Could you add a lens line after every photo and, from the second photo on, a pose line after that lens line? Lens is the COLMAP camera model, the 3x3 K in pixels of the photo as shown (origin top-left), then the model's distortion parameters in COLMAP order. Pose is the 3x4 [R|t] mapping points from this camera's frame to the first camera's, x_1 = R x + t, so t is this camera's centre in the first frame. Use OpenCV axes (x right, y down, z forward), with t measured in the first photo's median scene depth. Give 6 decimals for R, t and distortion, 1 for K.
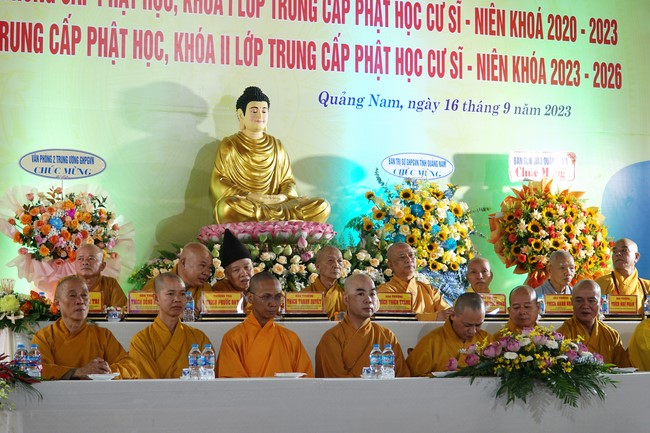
lens RADIAL K [[1922.9, 0, 325.0], [0, 1922.9, 216.5], [0, 0, 1]] dist [-0.019338, -0.961250]
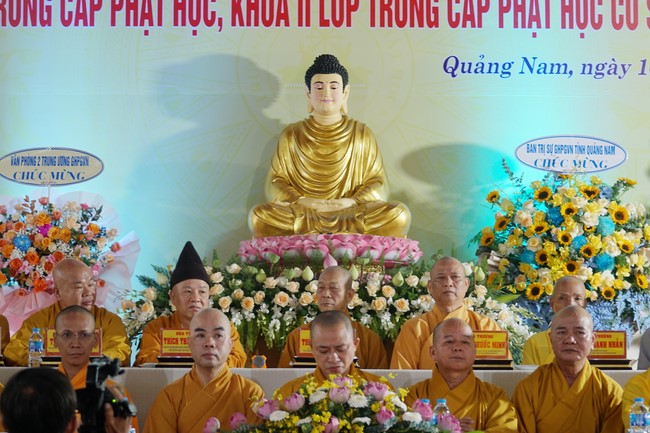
lens RADIAL K [[2460.9, 0, 325.0], [0, 2460.9, 216.5], [0, 0, 1]] dist [-0.335664, -1.246881]
pose [[0.909413, -0.024699, -0.415161, 0.372994], [0.019199, 0.999664, -0.017417, 0.012068], [0.415452, 0.007868, 0.909581, 0.145341]]
